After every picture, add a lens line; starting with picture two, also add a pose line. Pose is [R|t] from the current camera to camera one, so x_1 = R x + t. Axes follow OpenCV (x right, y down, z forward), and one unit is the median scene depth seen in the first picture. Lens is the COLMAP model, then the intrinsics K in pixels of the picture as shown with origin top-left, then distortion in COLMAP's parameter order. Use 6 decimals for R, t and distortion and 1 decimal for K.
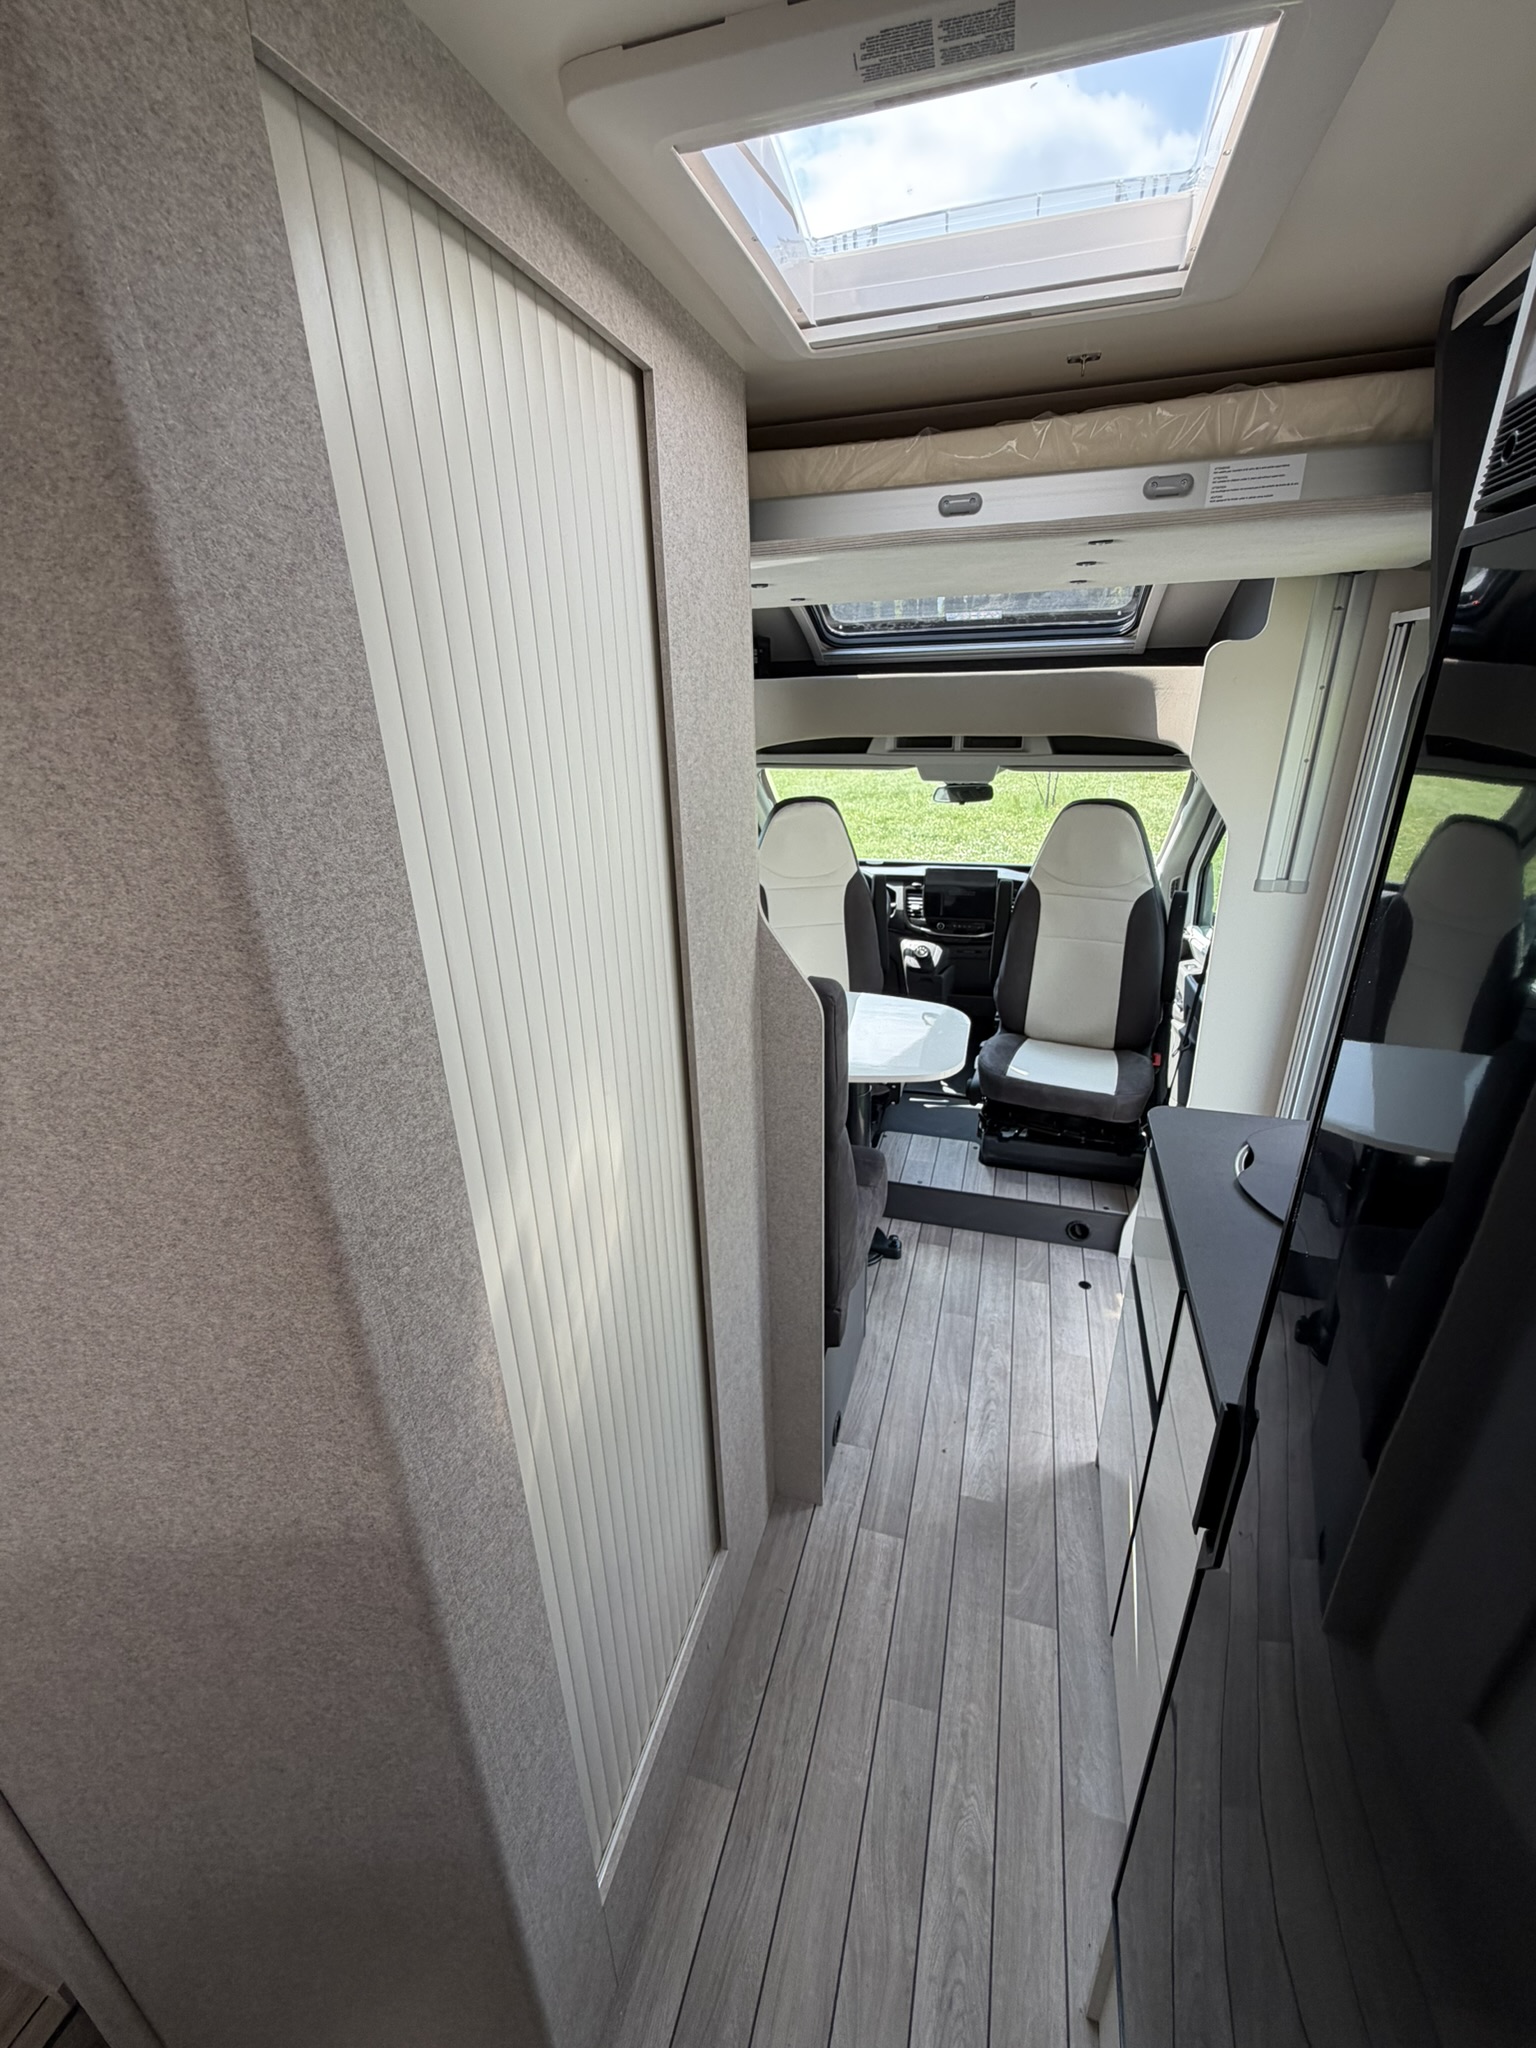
lens RADIAL K [[819.4, 0, 767.7], [0, 819.4, 1018.0], [0, 0, 1]] dist [-0.000787, 0.000486]
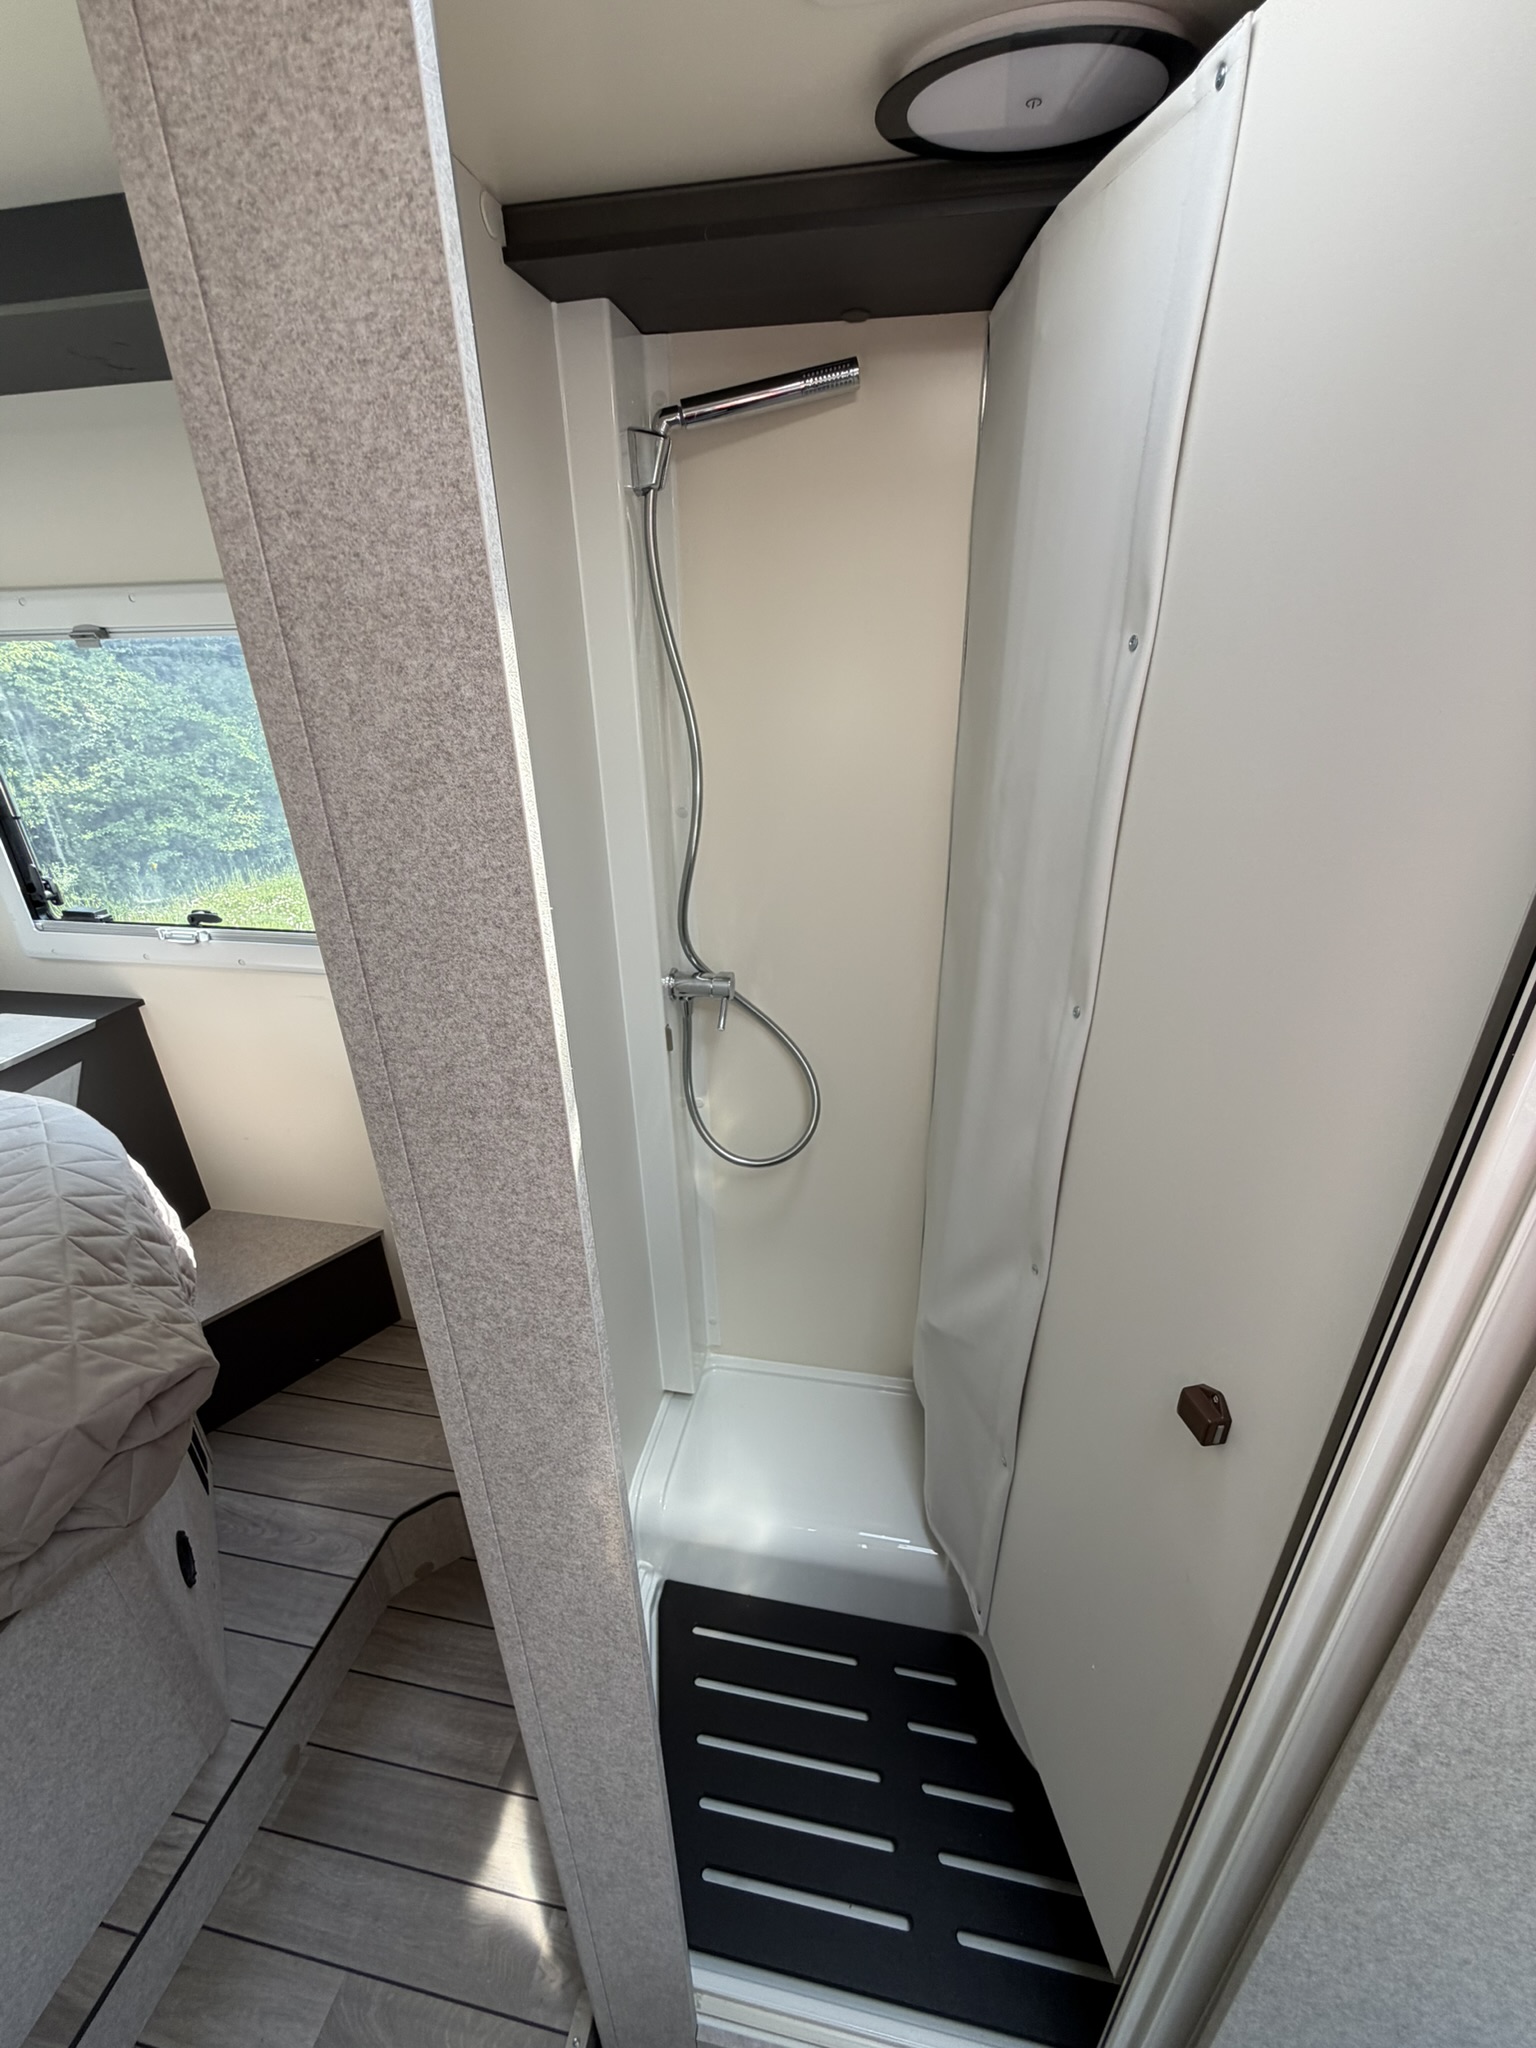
lens RADIAL K [[819.4, 0, 768.6], [0, 819.4, 1018.3], [0, 0, 1]] dist [-0.000787, 0.000486]
pose [[0.115242, 0.430910, -0.895006, 0.057016], [-0.354957, 0.859384, 0.368055, -0.099643], [0.927753, 0.275273, 0.251992, 0.245537]]
